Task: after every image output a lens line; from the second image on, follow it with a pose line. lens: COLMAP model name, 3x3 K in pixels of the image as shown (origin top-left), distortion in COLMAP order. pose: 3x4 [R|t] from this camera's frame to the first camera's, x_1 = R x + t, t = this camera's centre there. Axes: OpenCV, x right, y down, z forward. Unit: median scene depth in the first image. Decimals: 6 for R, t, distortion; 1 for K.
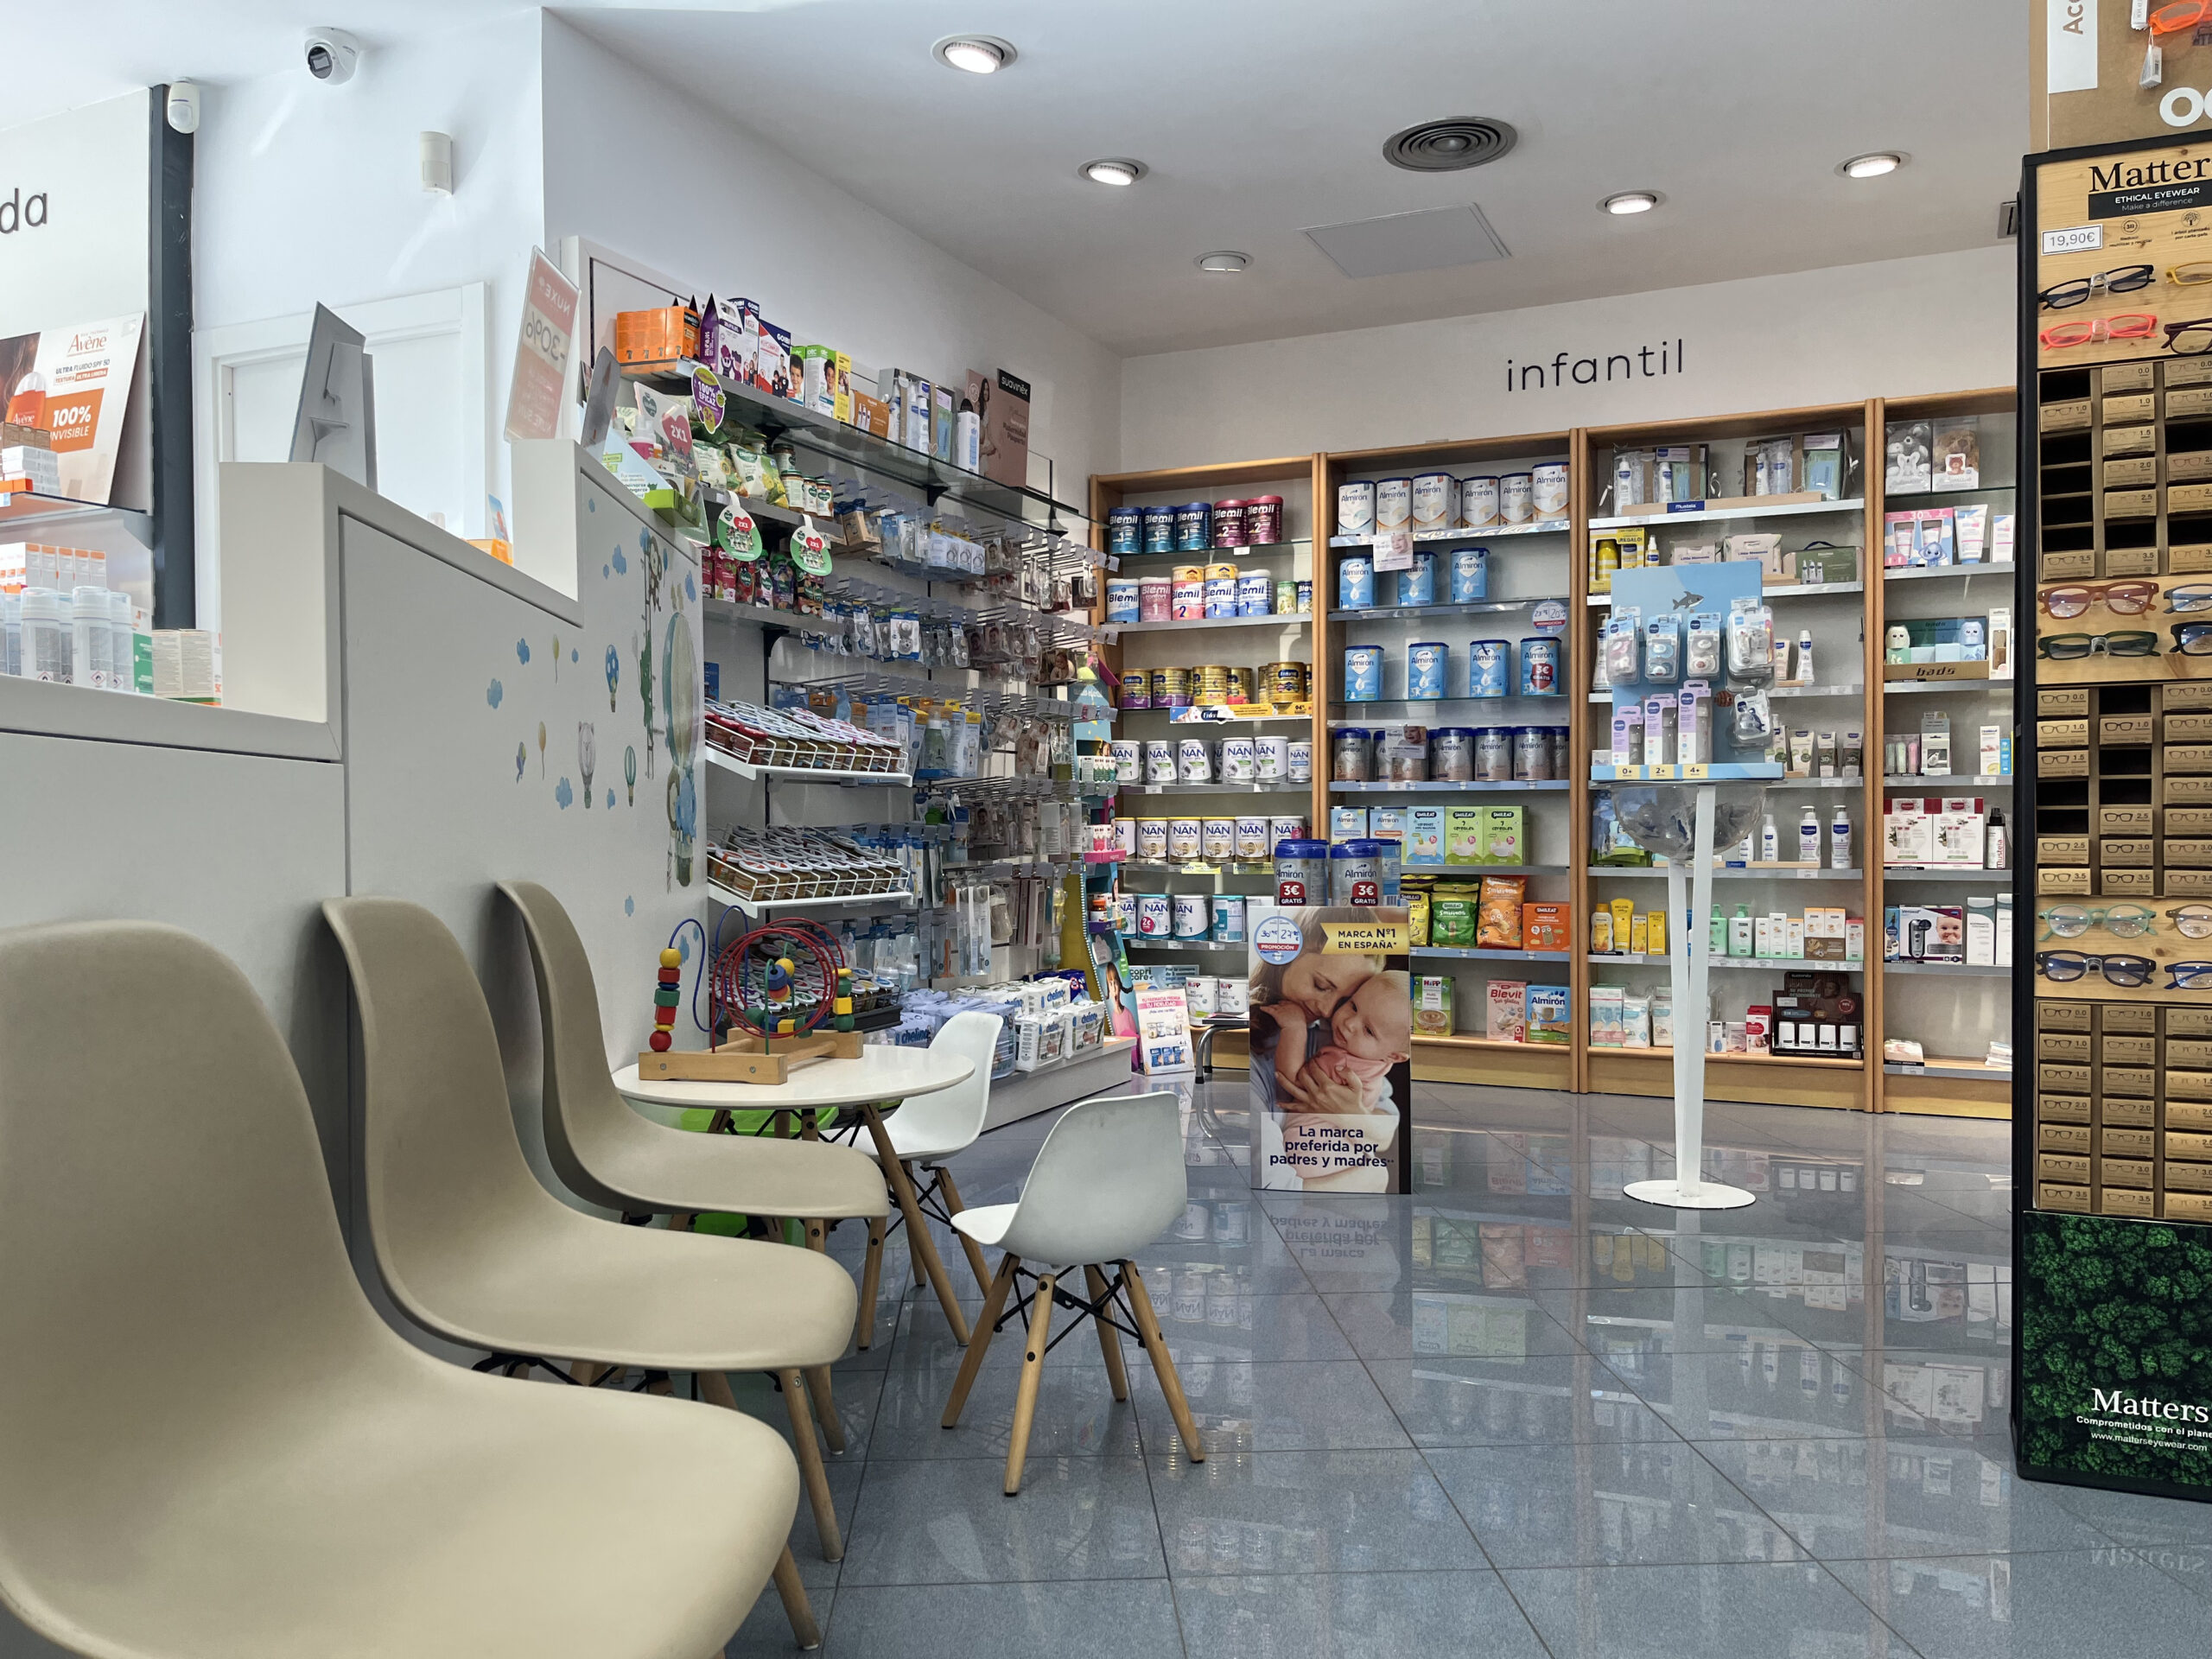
lens RADIAL K [[1668.0, 0, 1099.5], [0, 1668.0, 835.1], [0, 0, 1]] dist [0.065437, -0.072532]
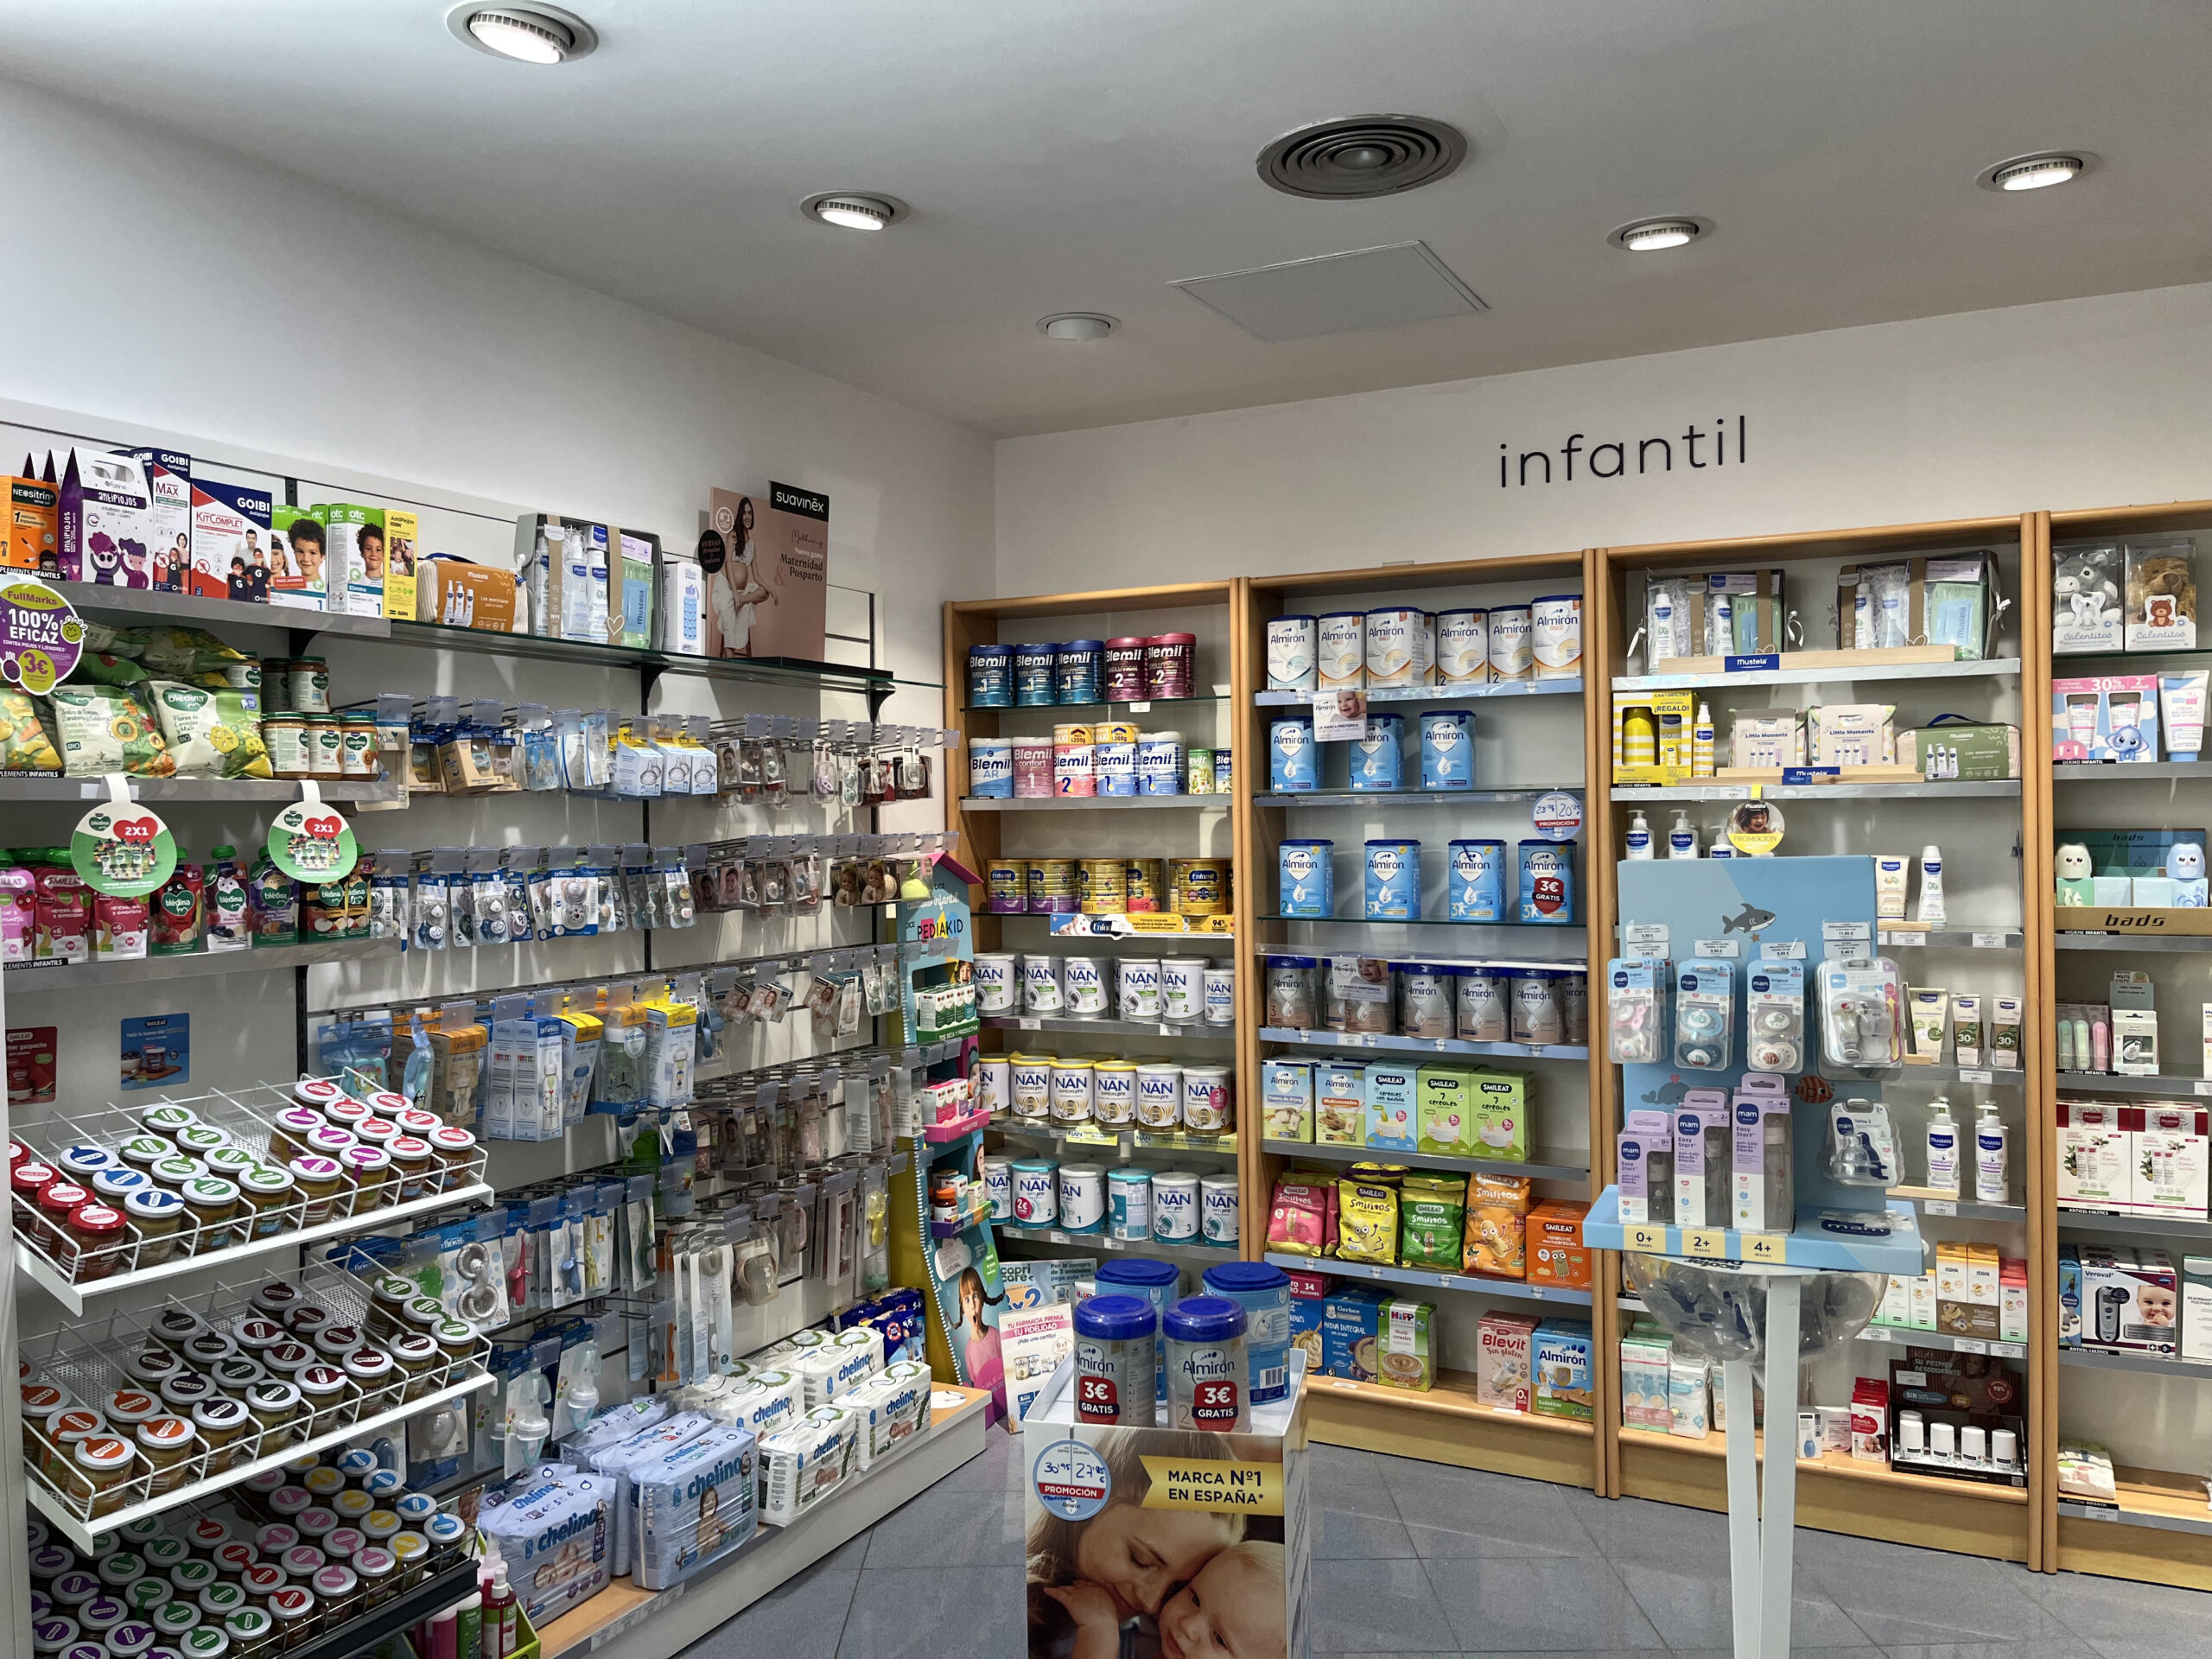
lens RADIAL K [[1668.0, 0, 1099.5], [0, 1668.0, 835.1], [0, 0, 1]] dist [0.065437, -0.072532]
pose [[0.998945, -0.010191, -0.044783, 0.114198], [0.010396, 0.999937, 0.004349, -0.134516], [0.044736, -0.004810, 0.998987, 0.305854]]
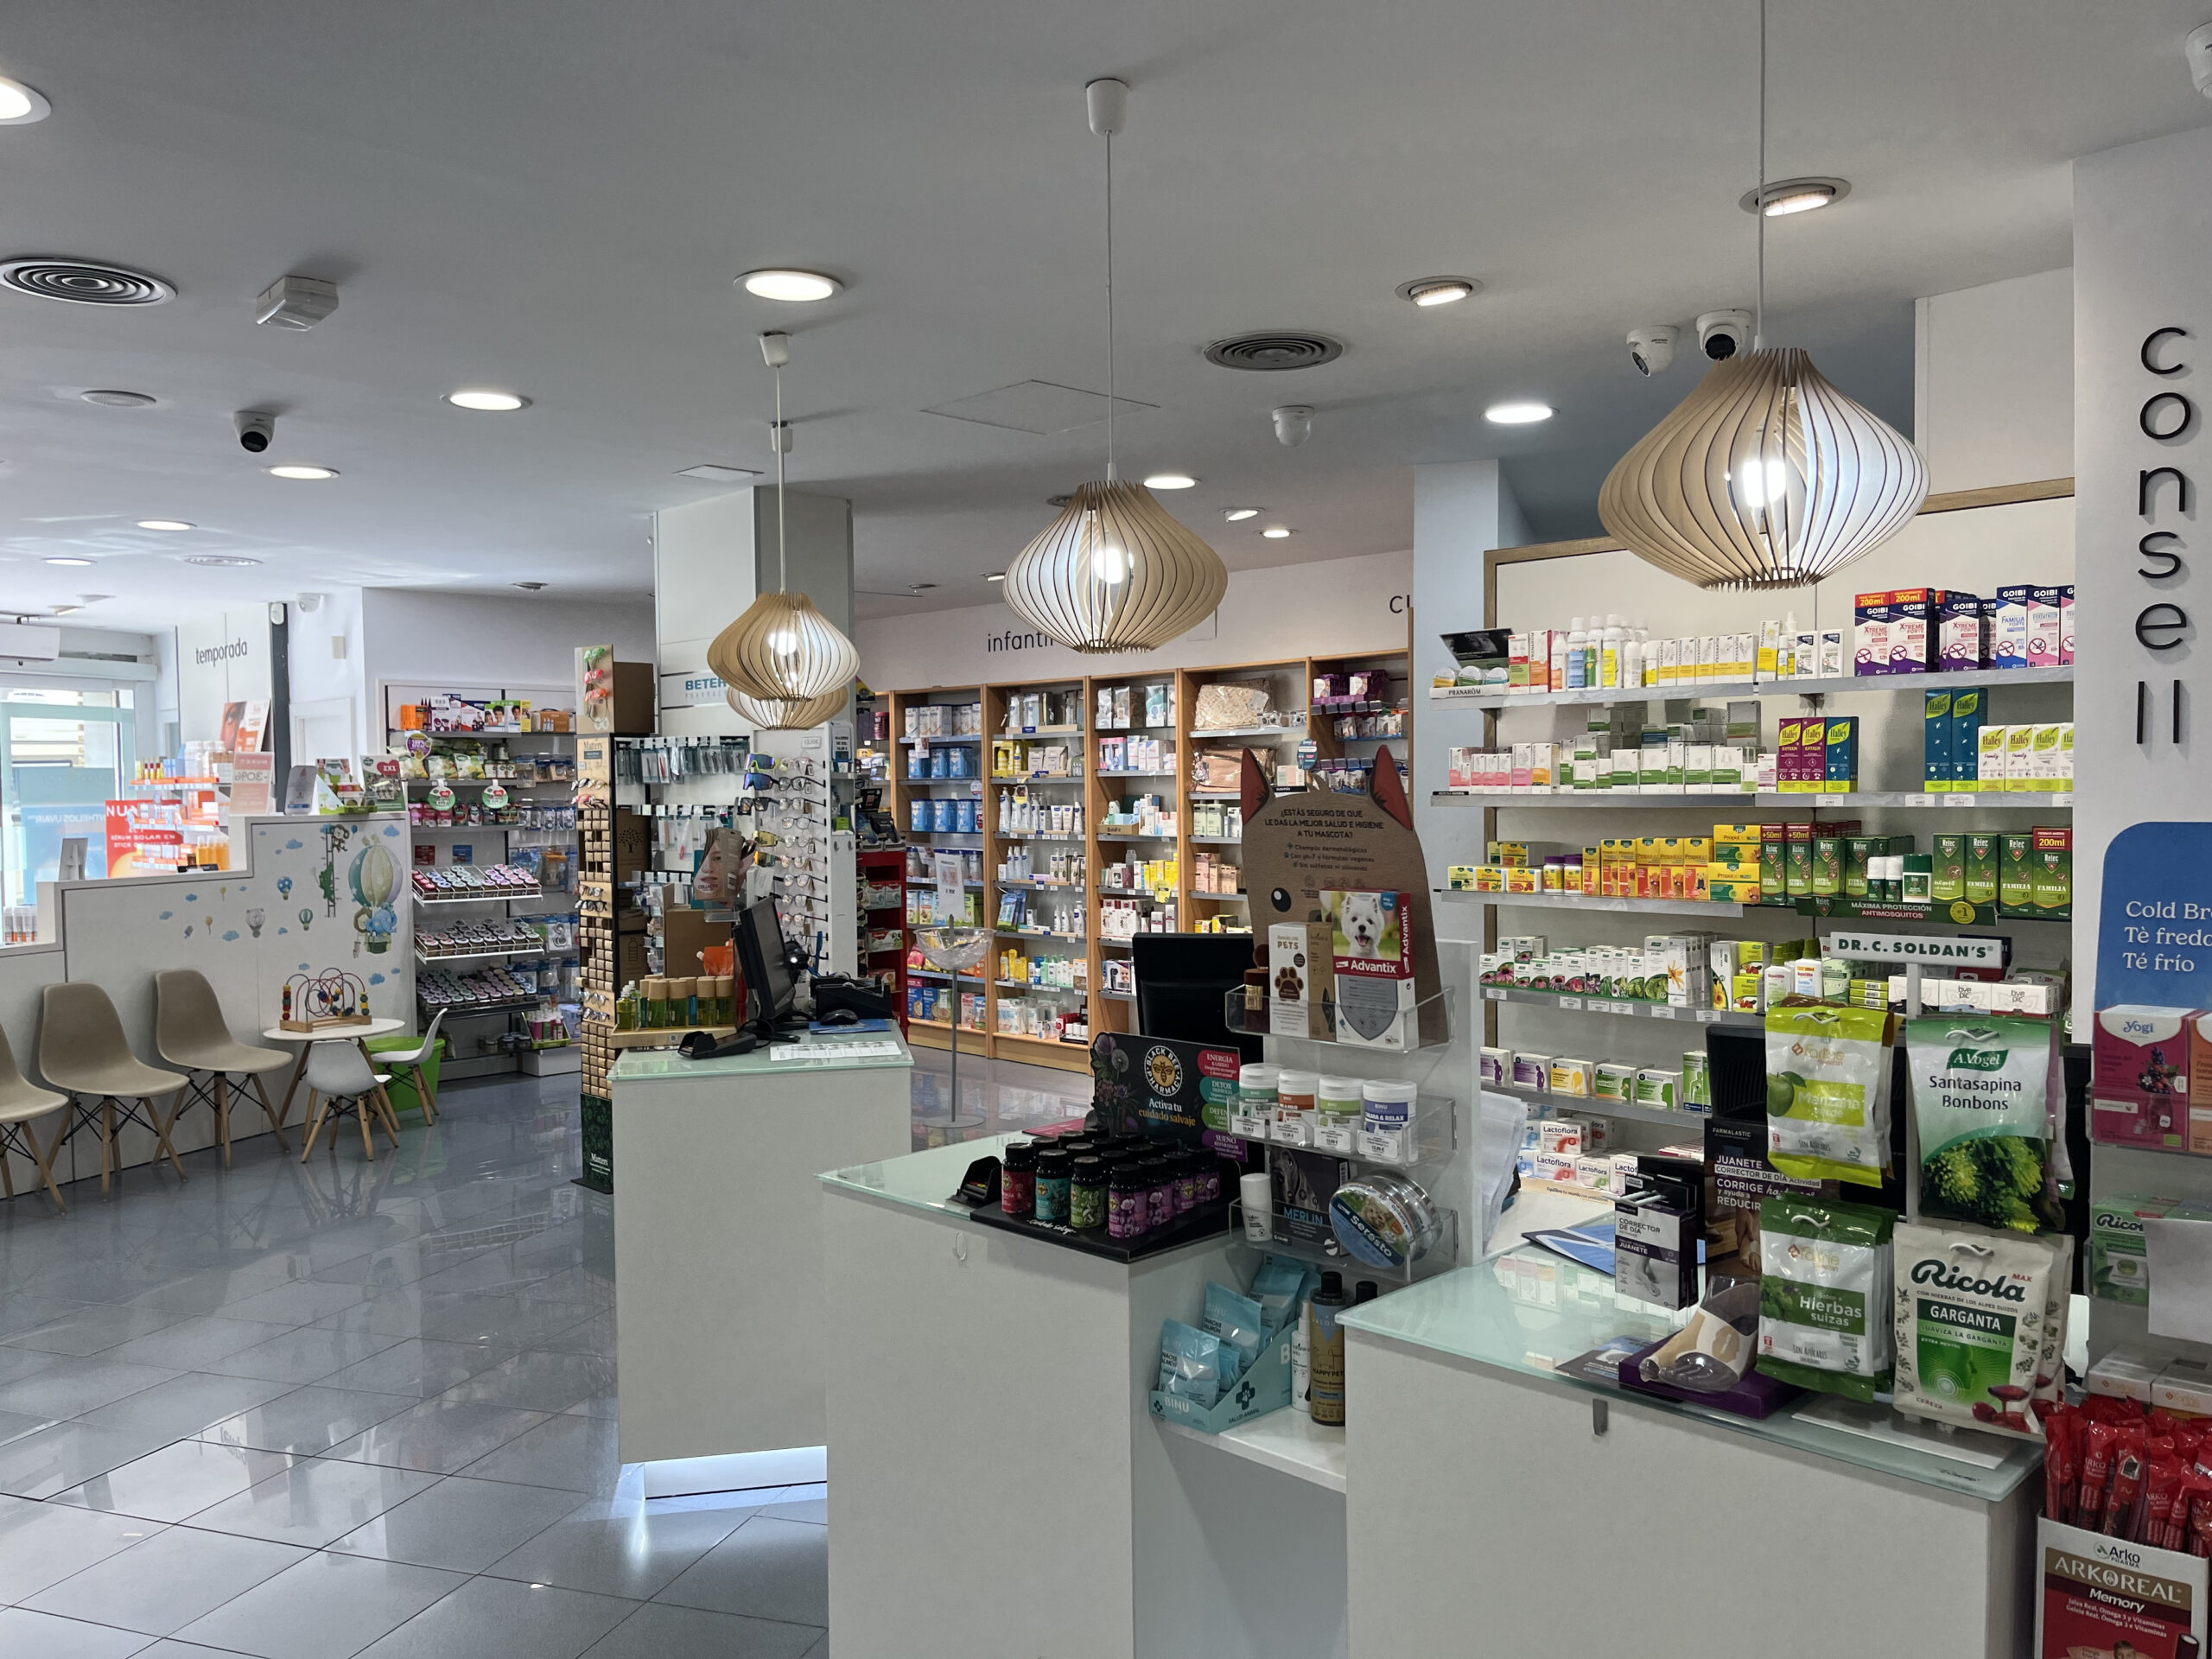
lens RADIAL K [[1659.5, 0, 1124.2], [0, 1659.5, 829.6], [0, 0, 1]] dist [0.063638, -0.070410]
pose [[0.932512, 0.000560, -0.361138, 1.108914], [0.007301, 0.999765, 0.020401, -0.129321], [0.361065, -0.021661, 0.932289, -0.610248]]
